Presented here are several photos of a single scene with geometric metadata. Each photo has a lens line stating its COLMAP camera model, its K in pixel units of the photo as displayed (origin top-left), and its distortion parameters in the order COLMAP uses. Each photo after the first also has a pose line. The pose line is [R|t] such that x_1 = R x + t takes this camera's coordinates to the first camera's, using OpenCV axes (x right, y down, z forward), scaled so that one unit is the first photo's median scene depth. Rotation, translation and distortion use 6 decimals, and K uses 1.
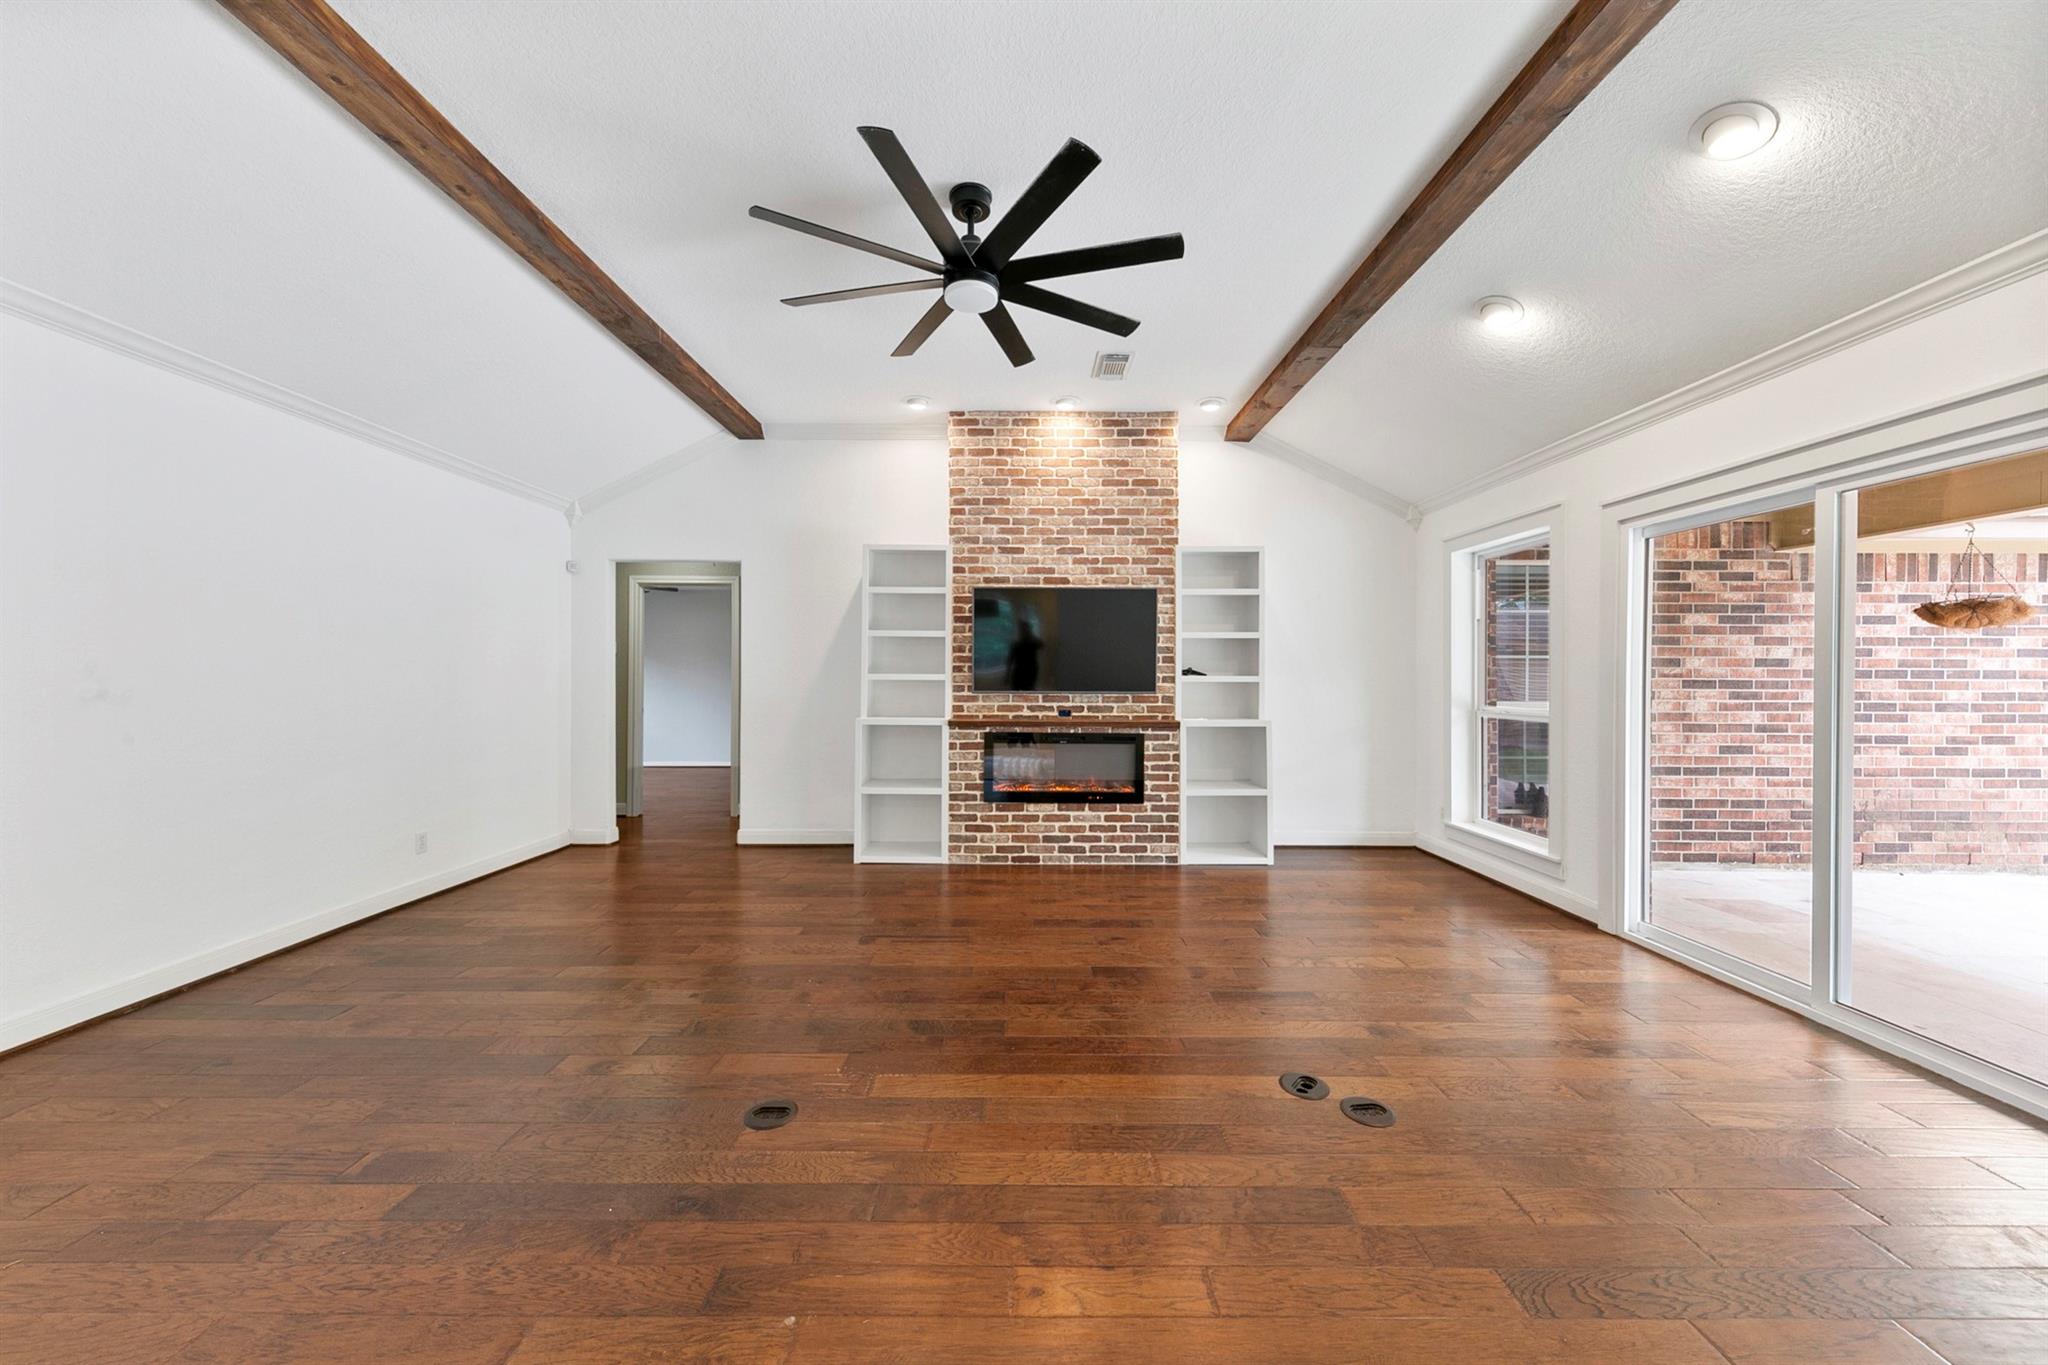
lens RADIAL K [[732.3, 0, 1025.2], [0, 732.3, 675.0], [0, 0, 1]] dist [0.009658, 0.000187]
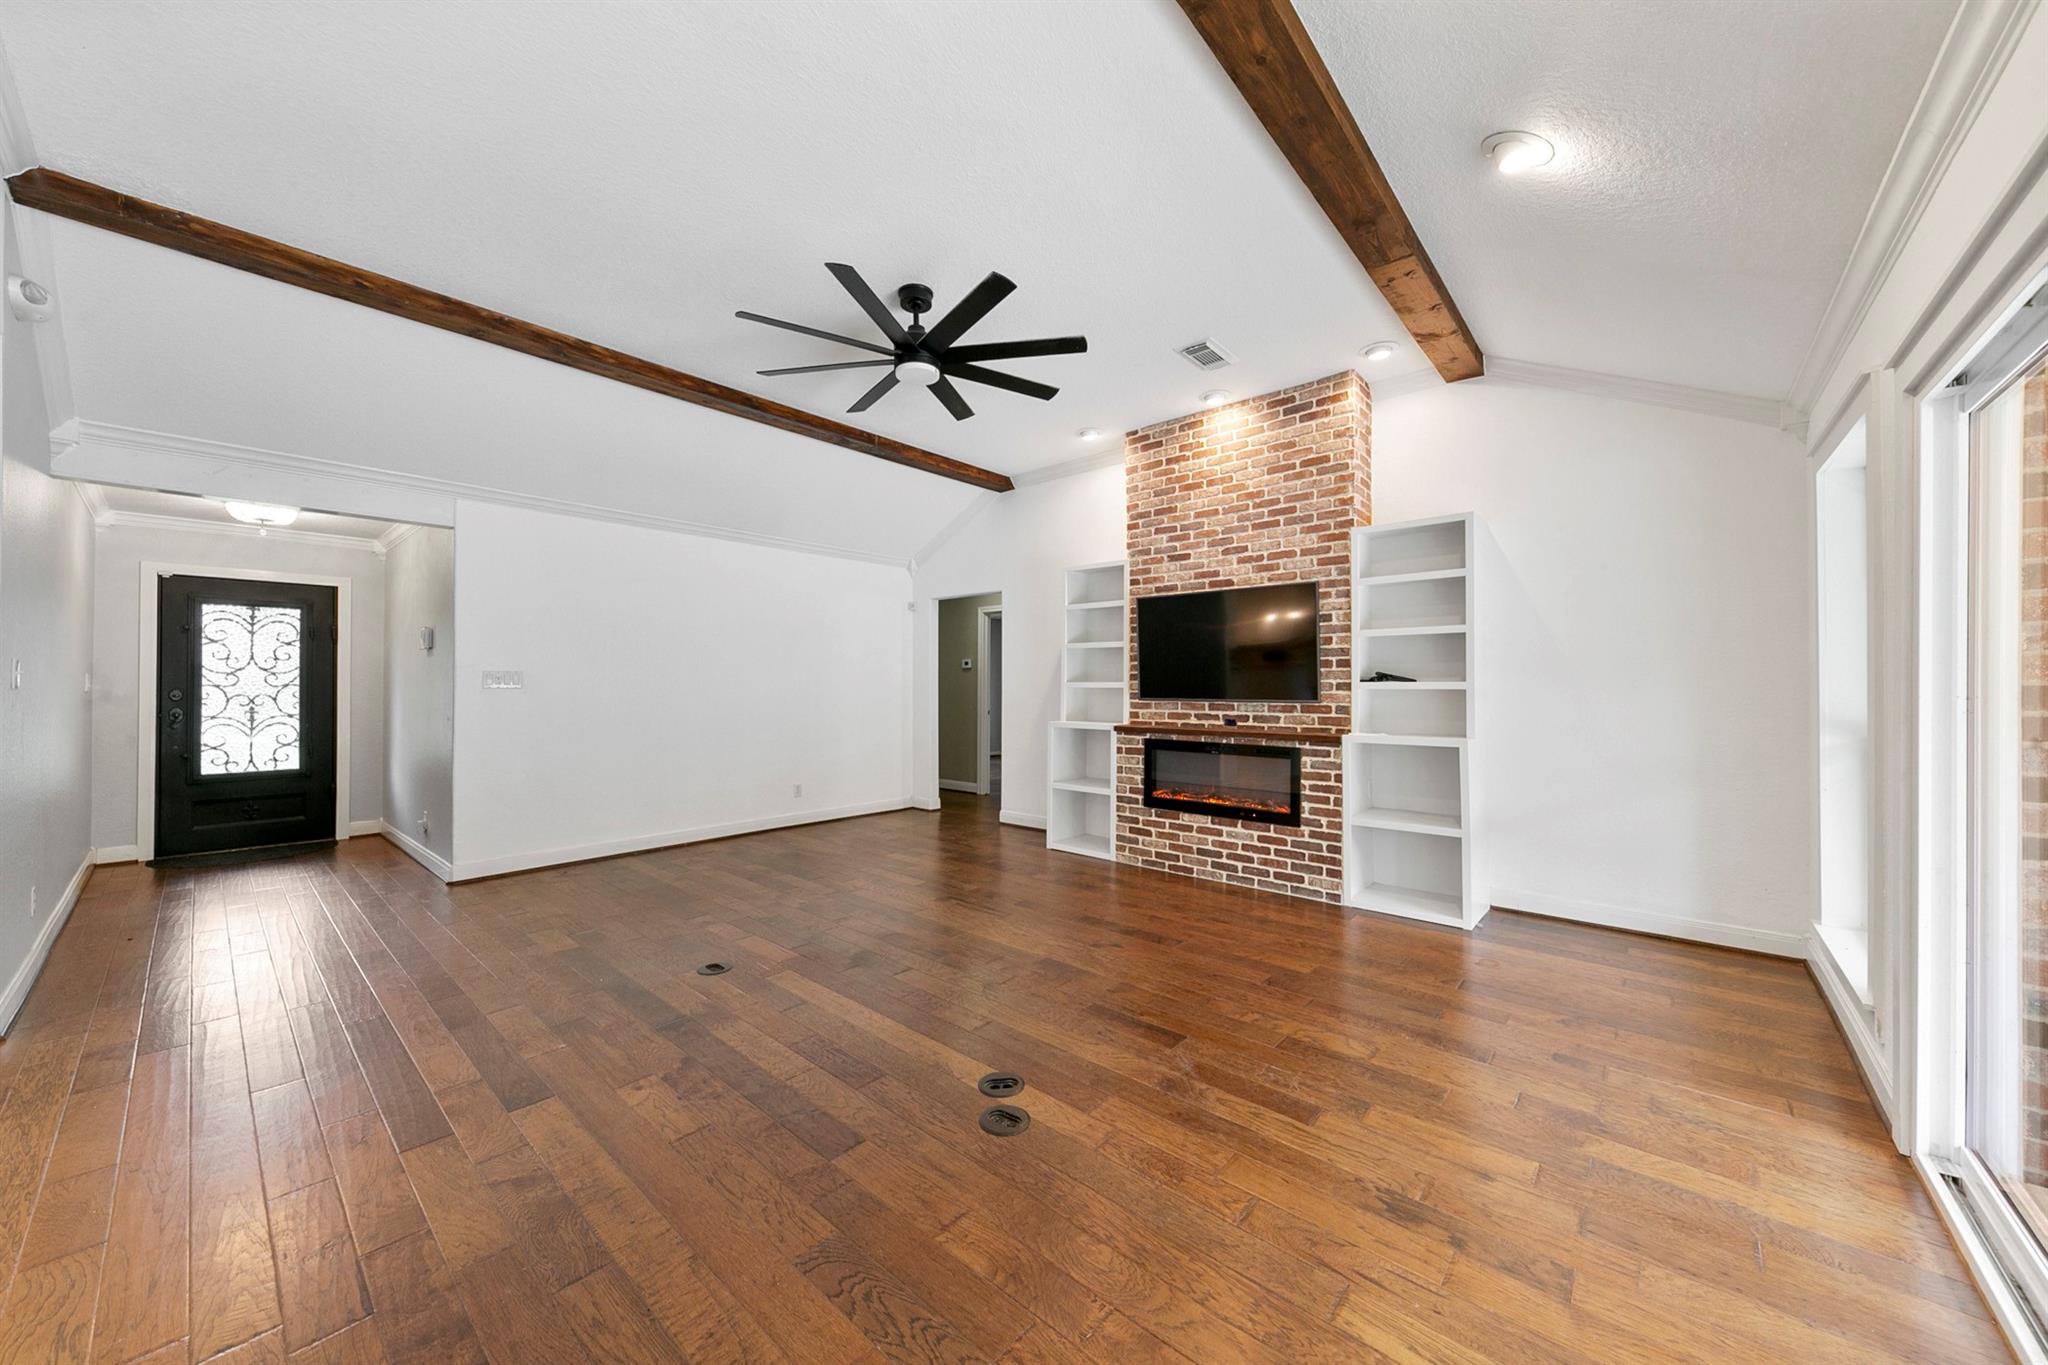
lens RADIAL K [[732.3, 0, 1024.6], [0, 732.3, 678.0], [0, 0, 1]] dist [0.009658, 0.000187]
pose [[0.745726, -0.010626, -0.666168, 0.487156], [0.004585, 0.999931, -0.010817, 0.003831], [0.666237, 0.005013, 0.745723, 0.118106]]
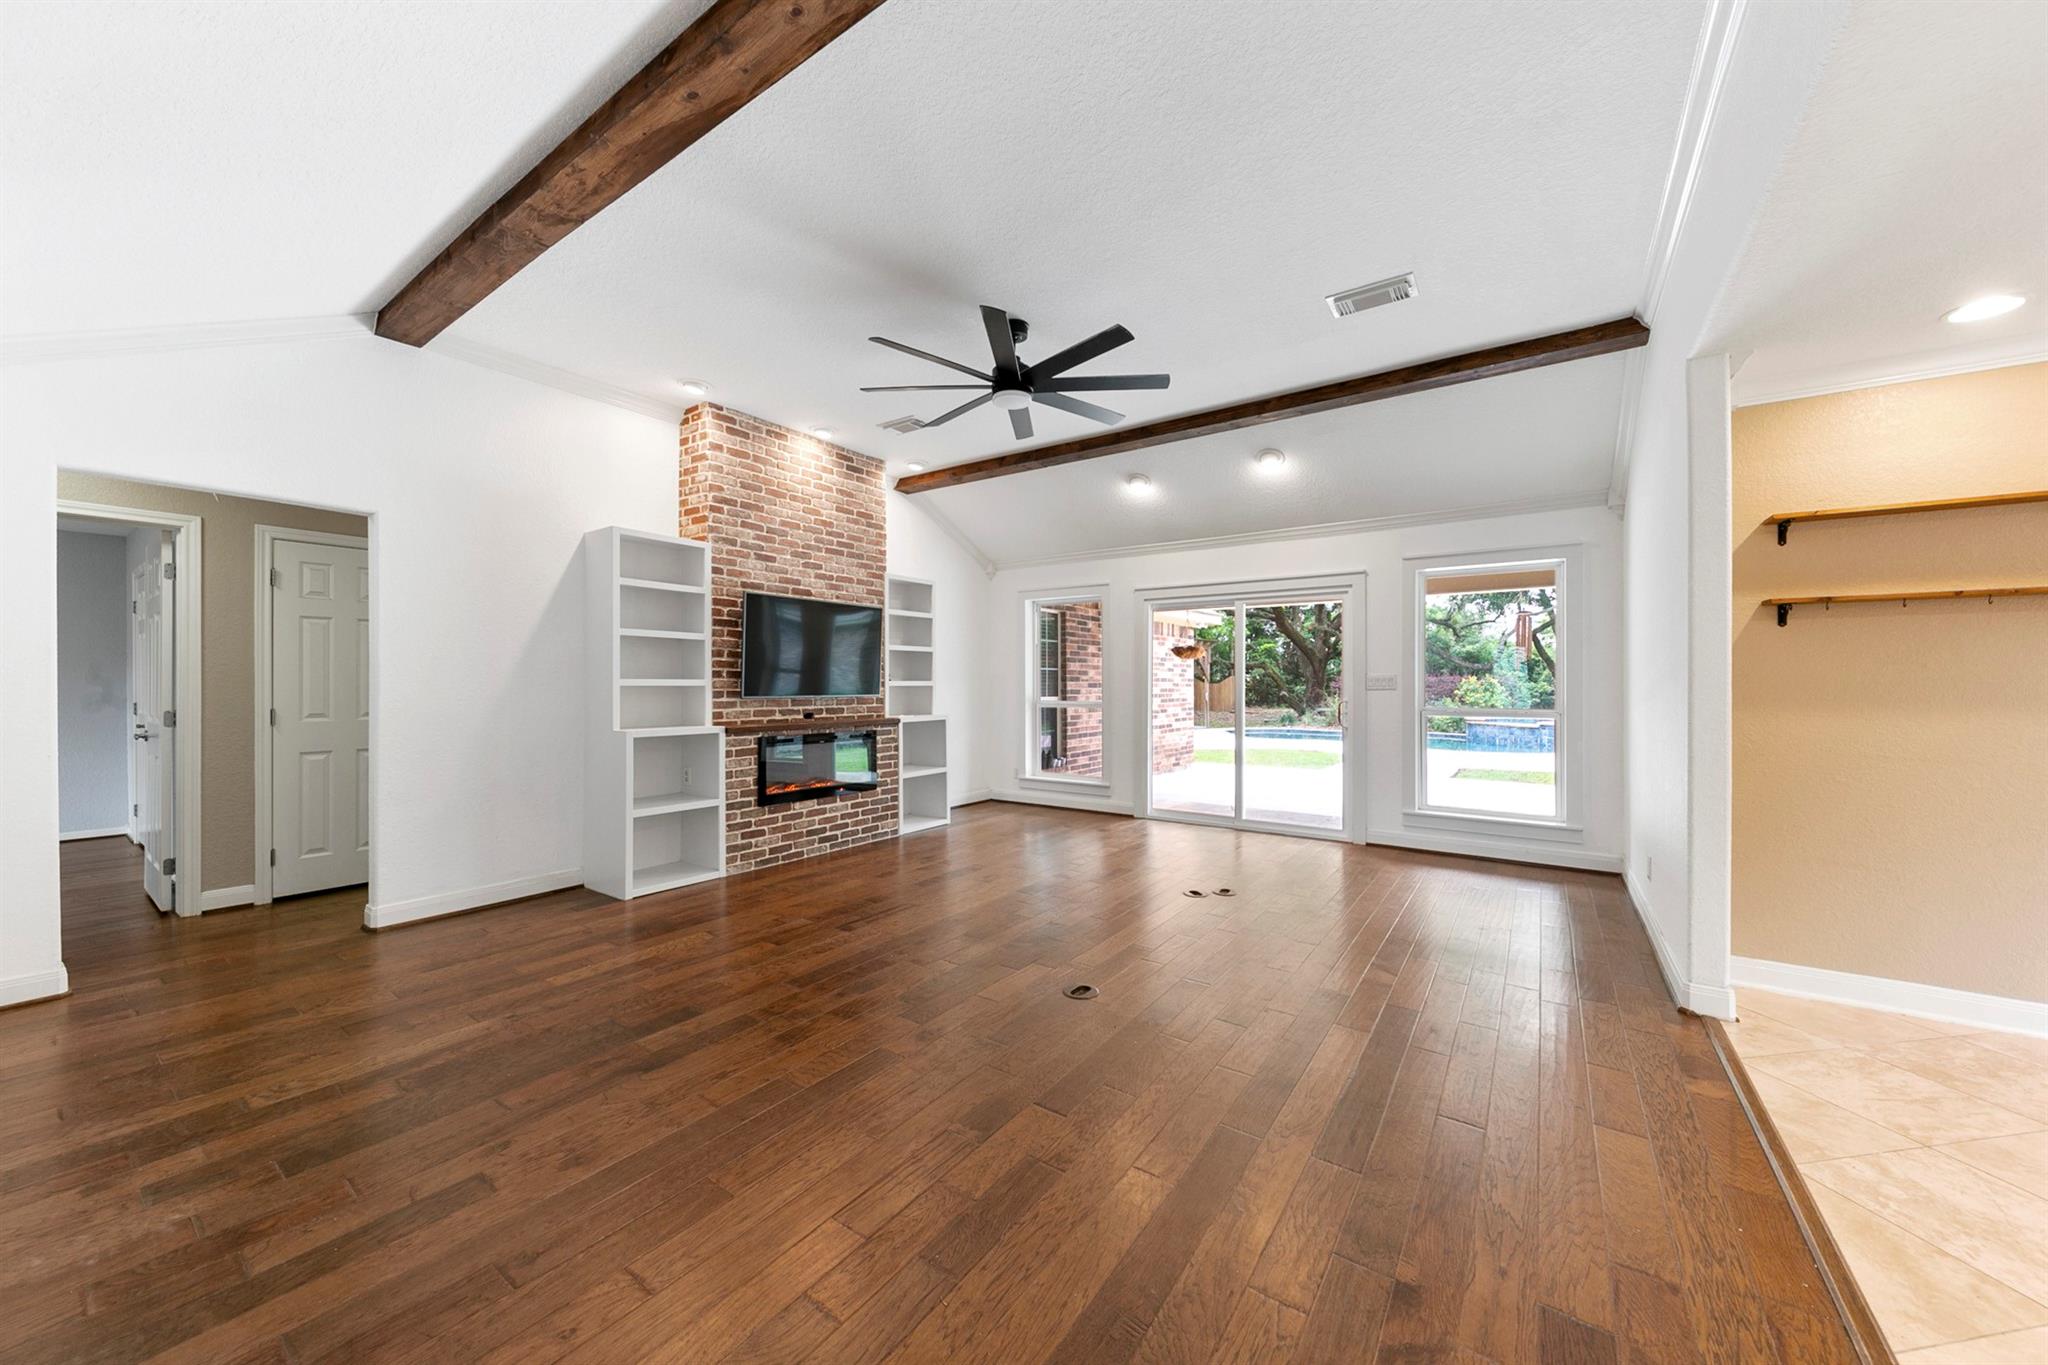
lens RADIAL K [[732.3, 0, 1033.4], [0, 732.3, 682.4], [0, 0, 1]] dist [0.009658, 0.000187]
pose [[0.569987, -0.002393, 0.821650, -0.643976], [-0.001314, 0.999992, 0.003824, -0.001696], [-0.821652, -0.003259, 0.569980, 0.114191]]
